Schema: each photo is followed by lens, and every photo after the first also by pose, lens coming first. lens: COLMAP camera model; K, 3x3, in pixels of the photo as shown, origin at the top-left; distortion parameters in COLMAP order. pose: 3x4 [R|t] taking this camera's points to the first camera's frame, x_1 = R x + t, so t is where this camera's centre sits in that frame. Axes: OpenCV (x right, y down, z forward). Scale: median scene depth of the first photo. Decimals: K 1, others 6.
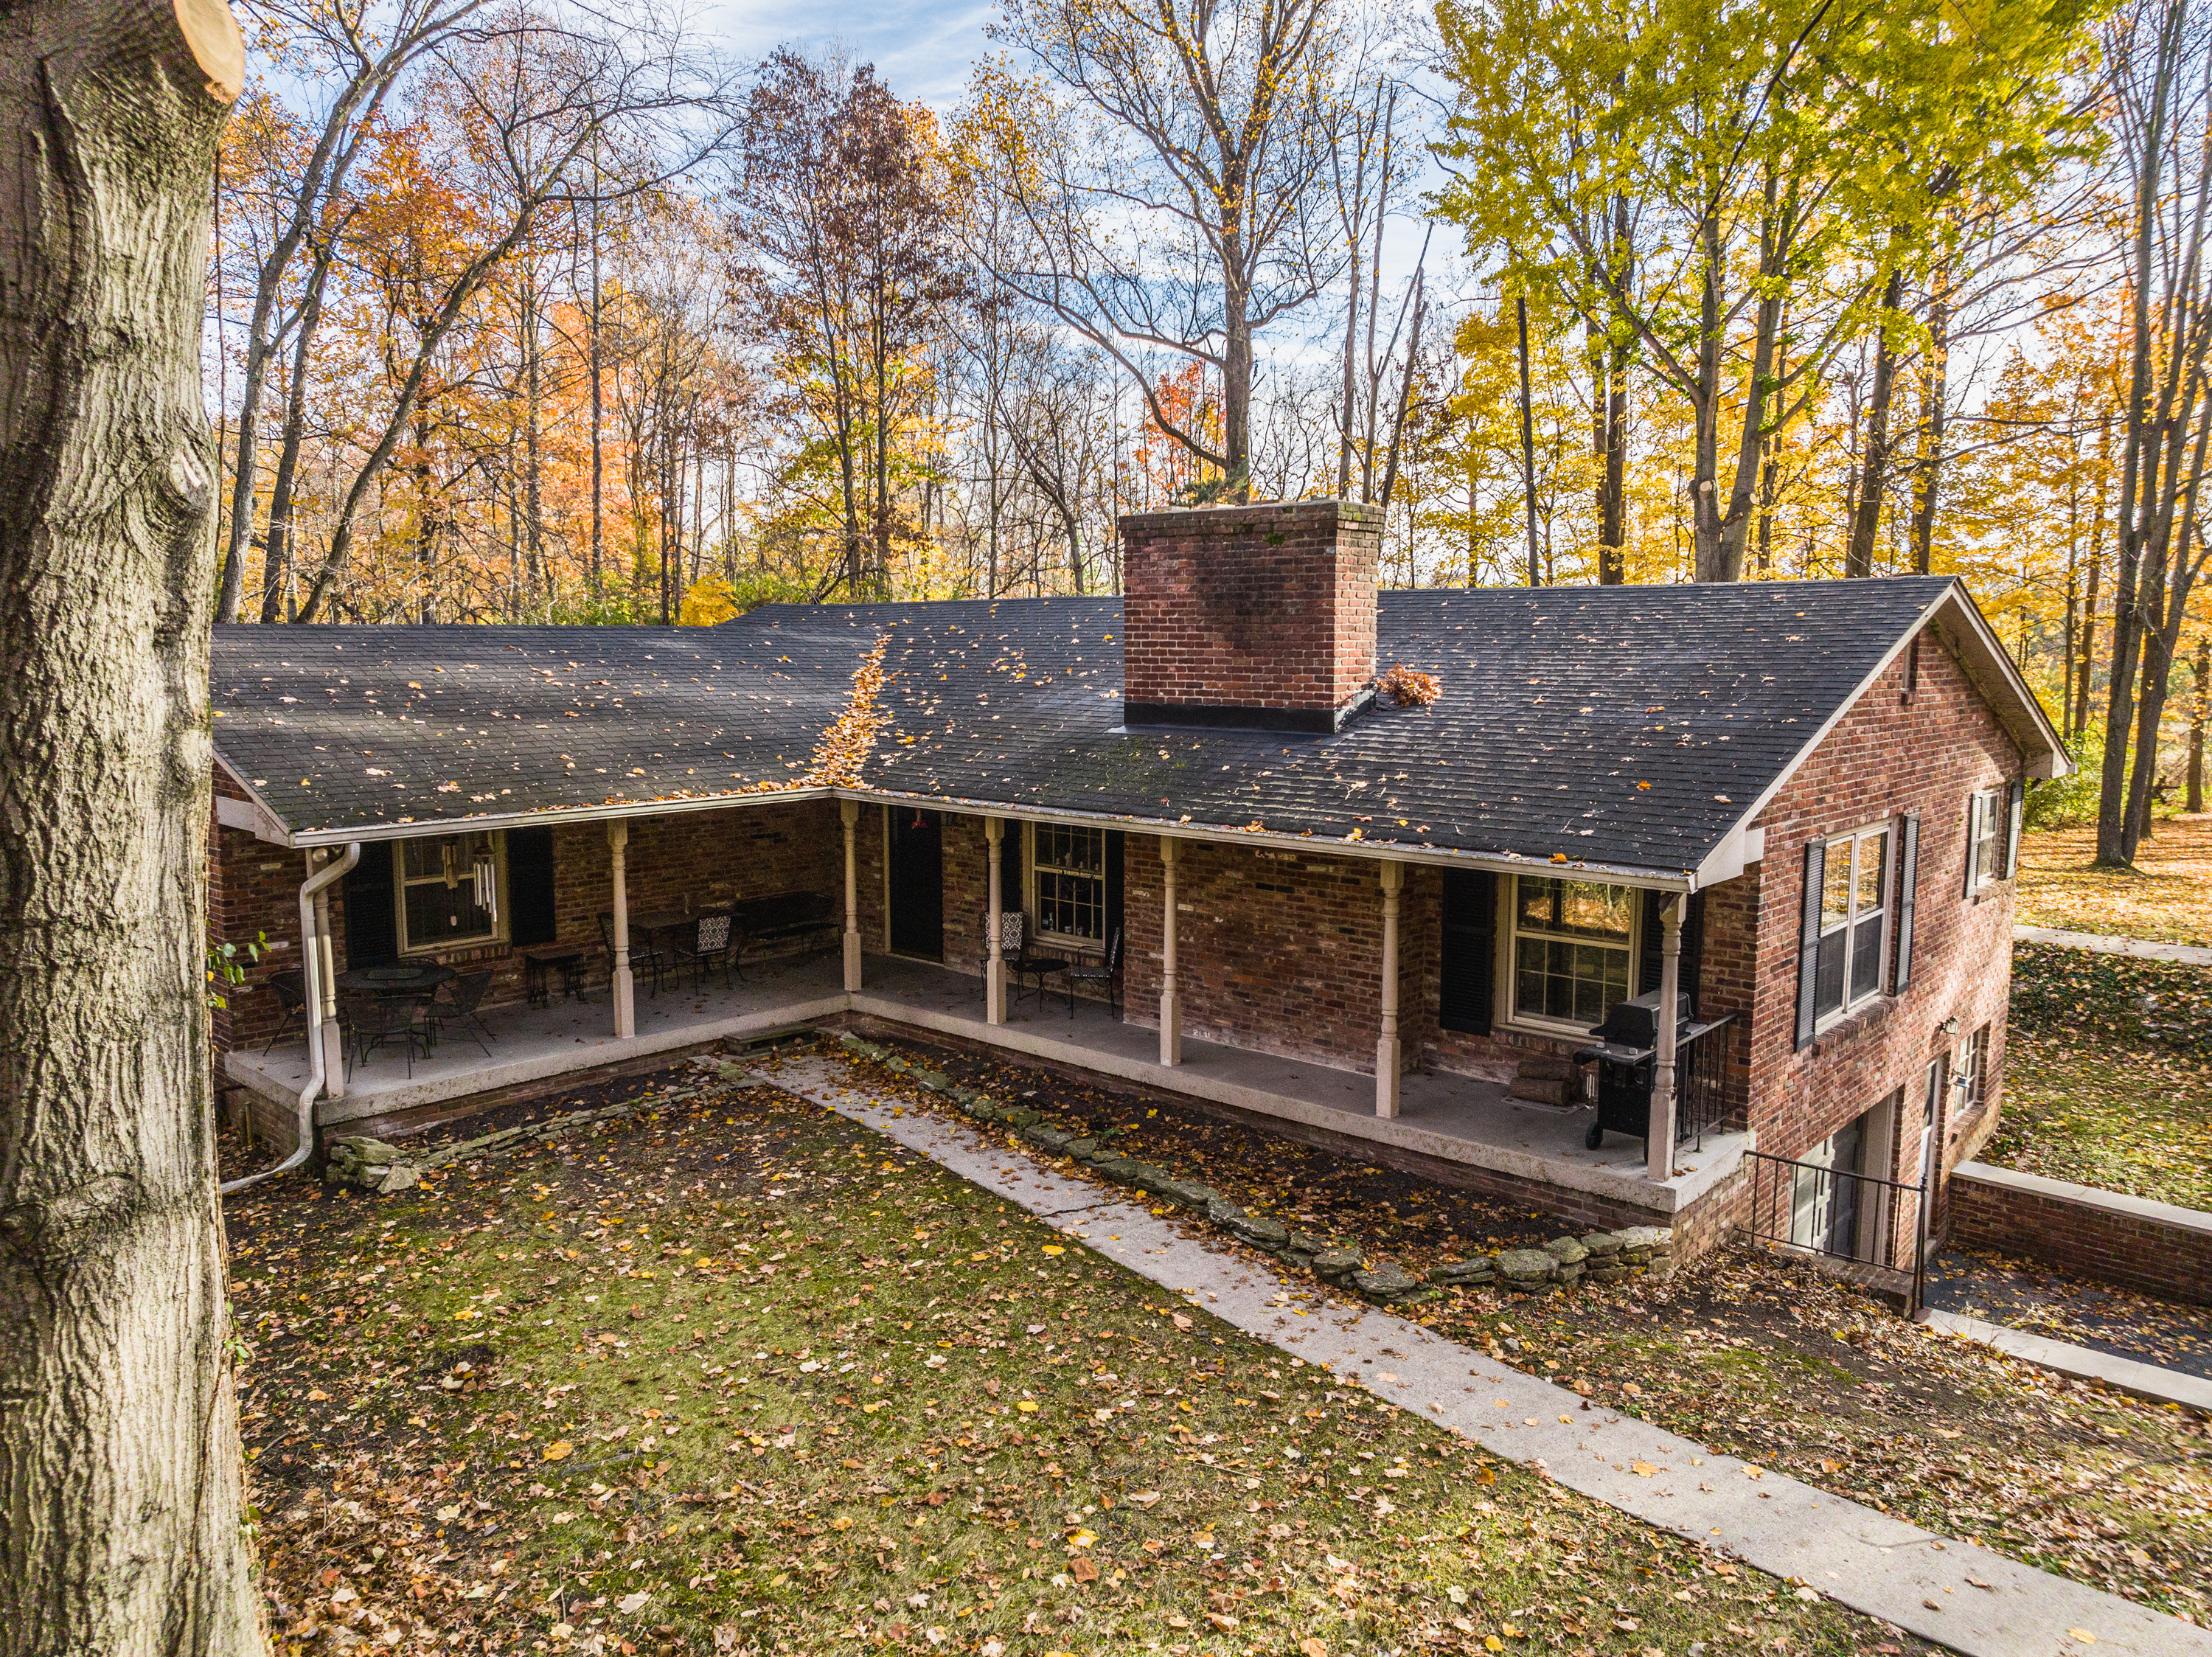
lens RADIAL K [[1549.6, 0, 1105.5], [0, 1549.6, 836.8], [0, 0, 1]] dist [-0.034565, -0.001370]
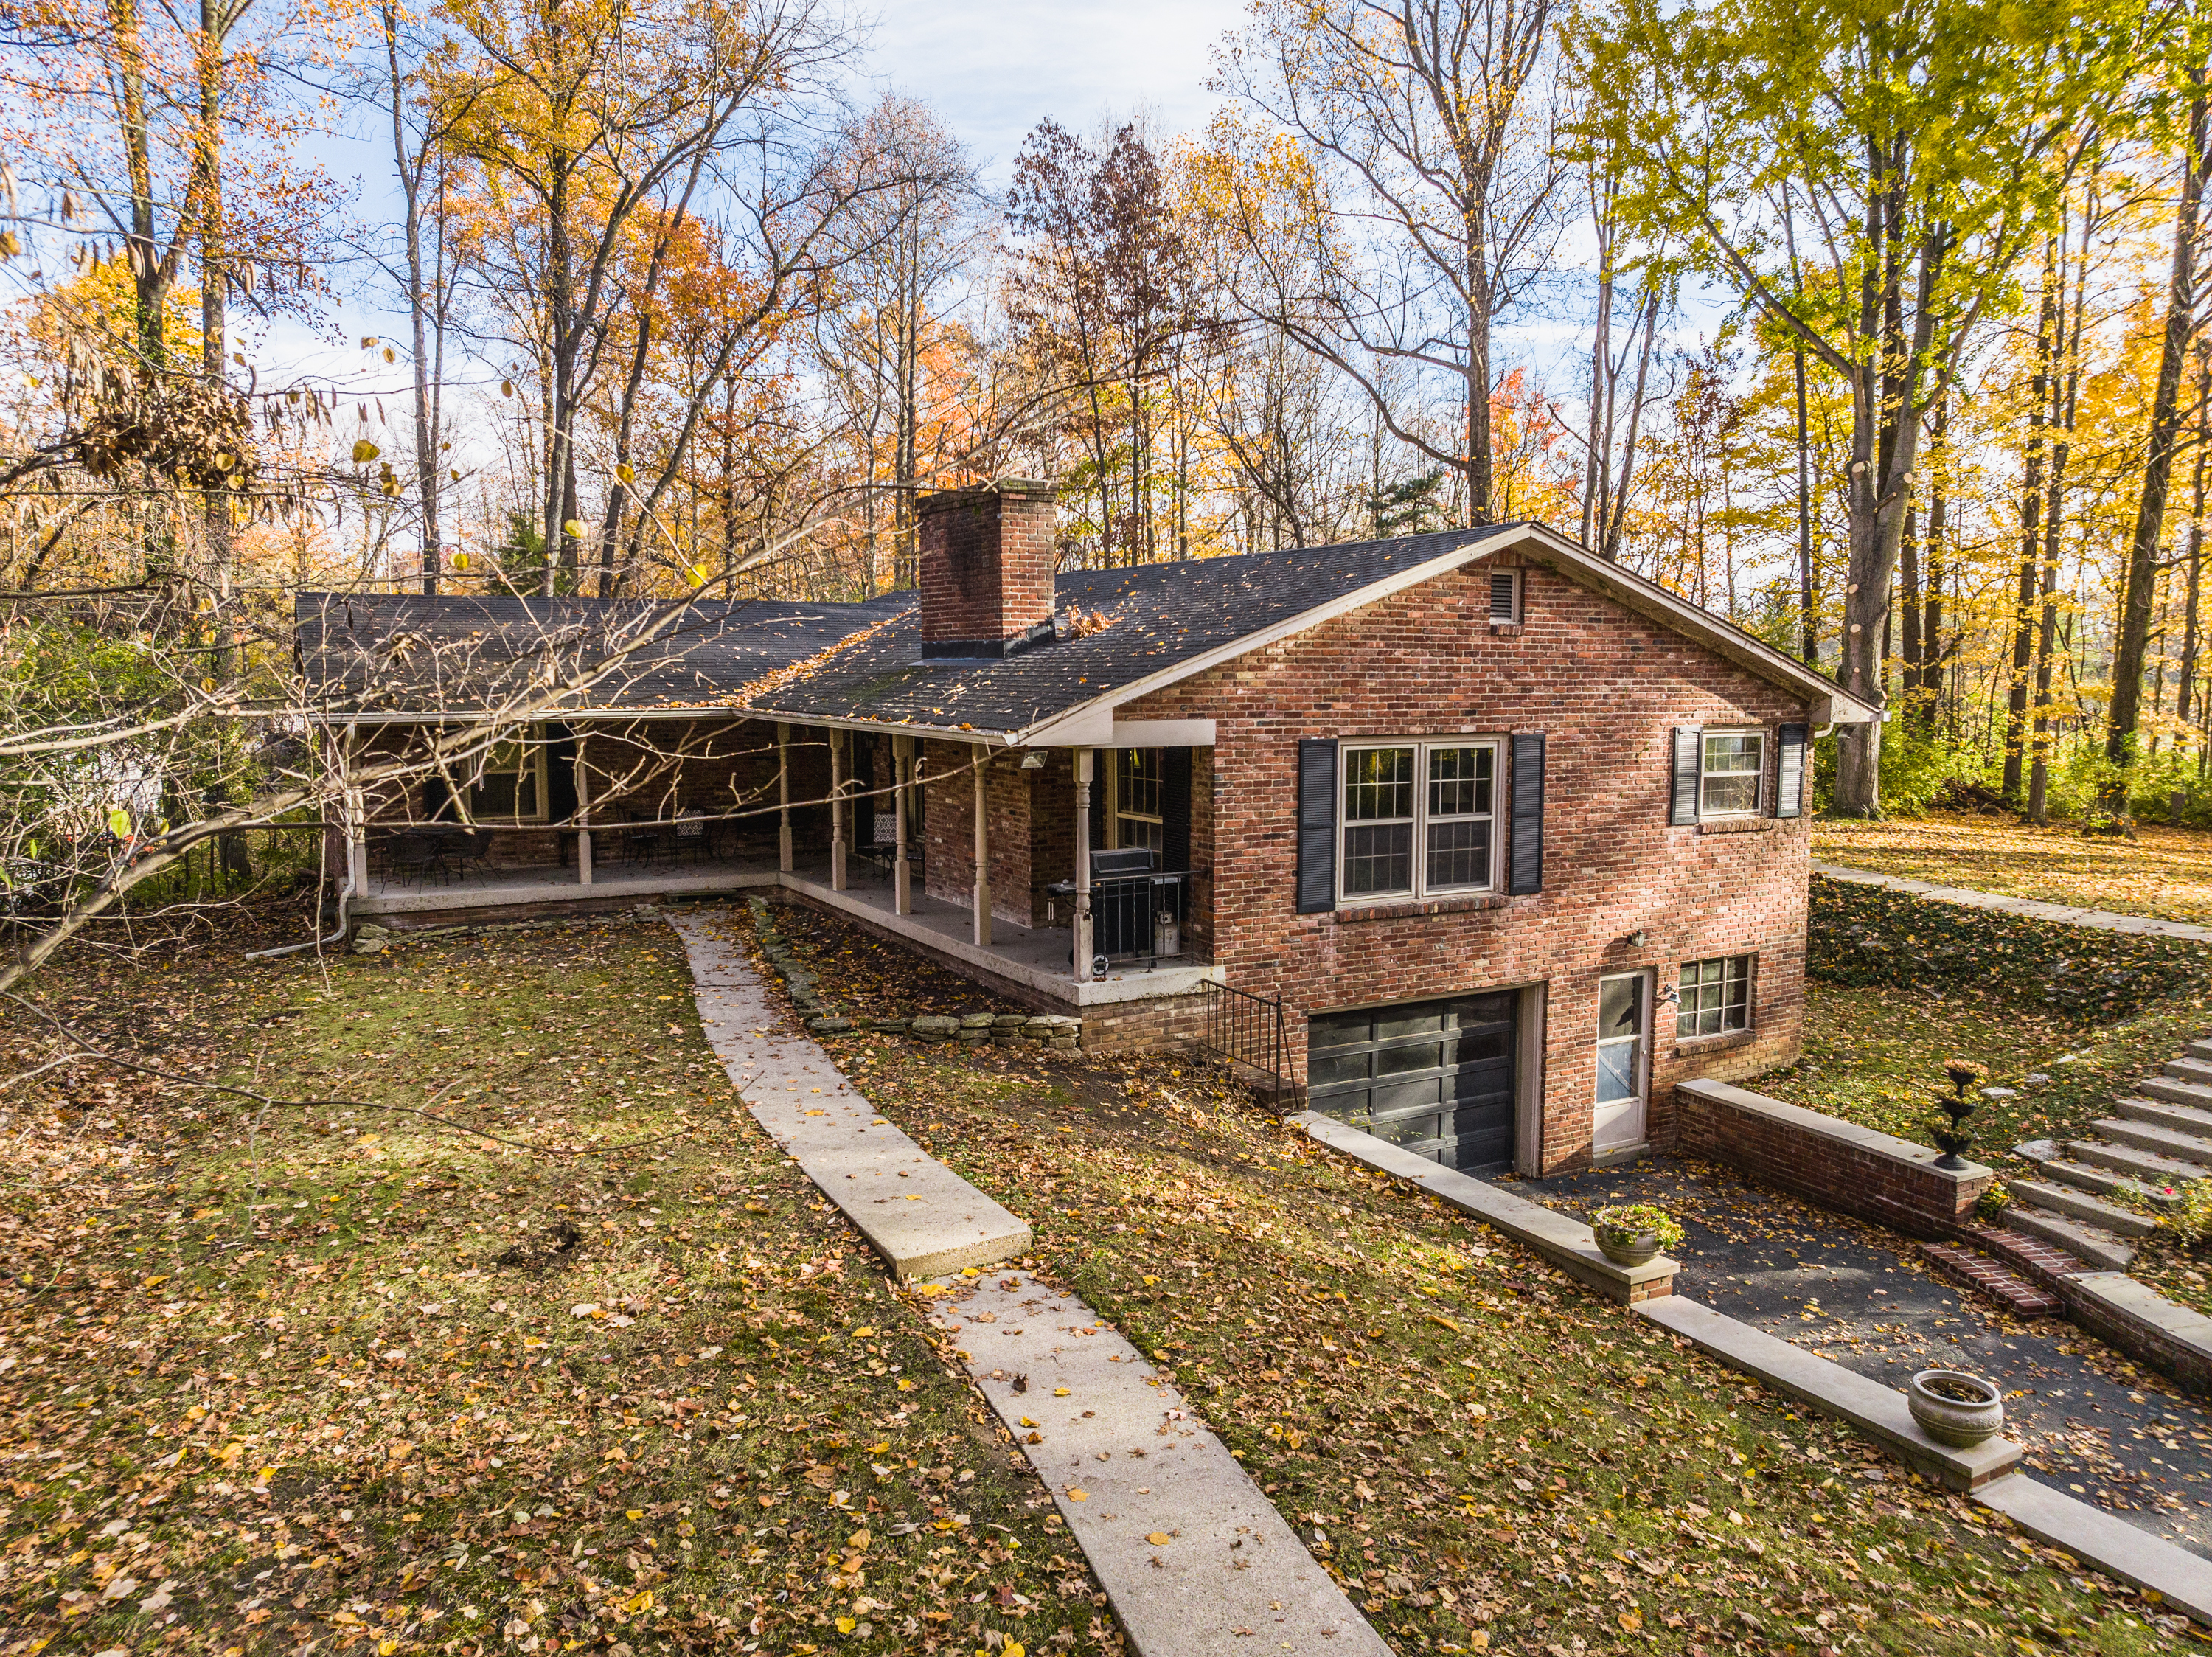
lens RADIAL K [[1549.6, 0, 1104.3], [0, 1549.6, 820.2], [0, 0, 1]] dist [-0.034565, -0.001370]
pose [[0.947541, 0.032707, -0.317958, 0.463010], [-0.040463, 0.999022, -0.017817, 0.063457], [0.317064, 0.029748, 0.947937, -0.139397]]
